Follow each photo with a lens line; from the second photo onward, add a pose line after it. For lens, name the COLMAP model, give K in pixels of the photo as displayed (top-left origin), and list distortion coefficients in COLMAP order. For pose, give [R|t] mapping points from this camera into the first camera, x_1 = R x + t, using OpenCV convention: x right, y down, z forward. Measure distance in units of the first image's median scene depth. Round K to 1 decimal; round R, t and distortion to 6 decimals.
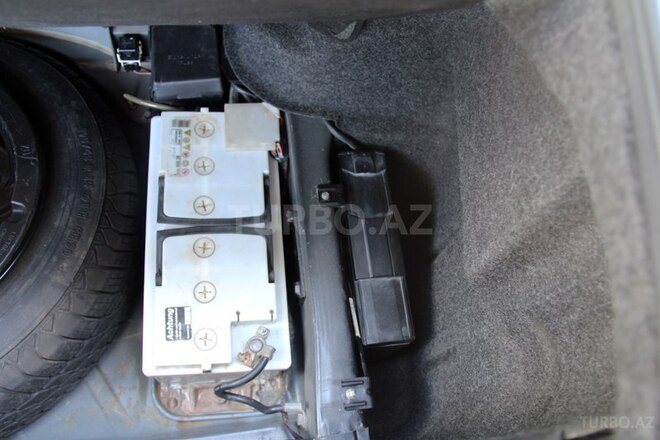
lens RADIAL K [[561.6, 0, 330.0], [0, 561.6, 220.0], [0, 0, 1]] dist [-0.198460, 0.180019]
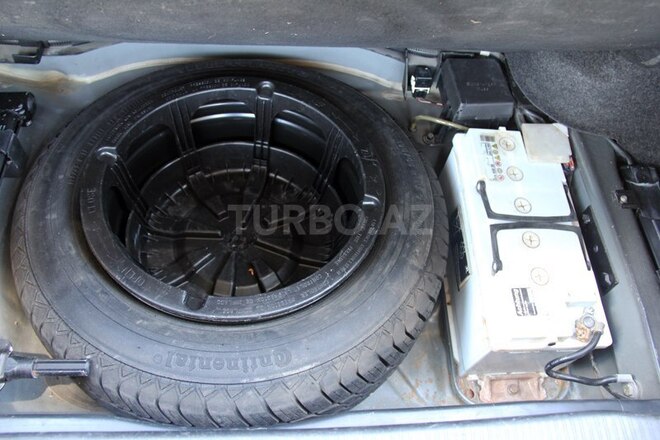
lens RADIAL K [[561.6, 0, 330.0], [0, 561.6, 220.0], [0, 0, 1]] dist [-0.198460, 0.180019]
pose [[0.996509, 0.009090, -0.082990, -0.509237], [-0.020547, 0.990183, -0.138257, 0.162510], [0.080918, 0.139479, 0.986913, -0.142957]]
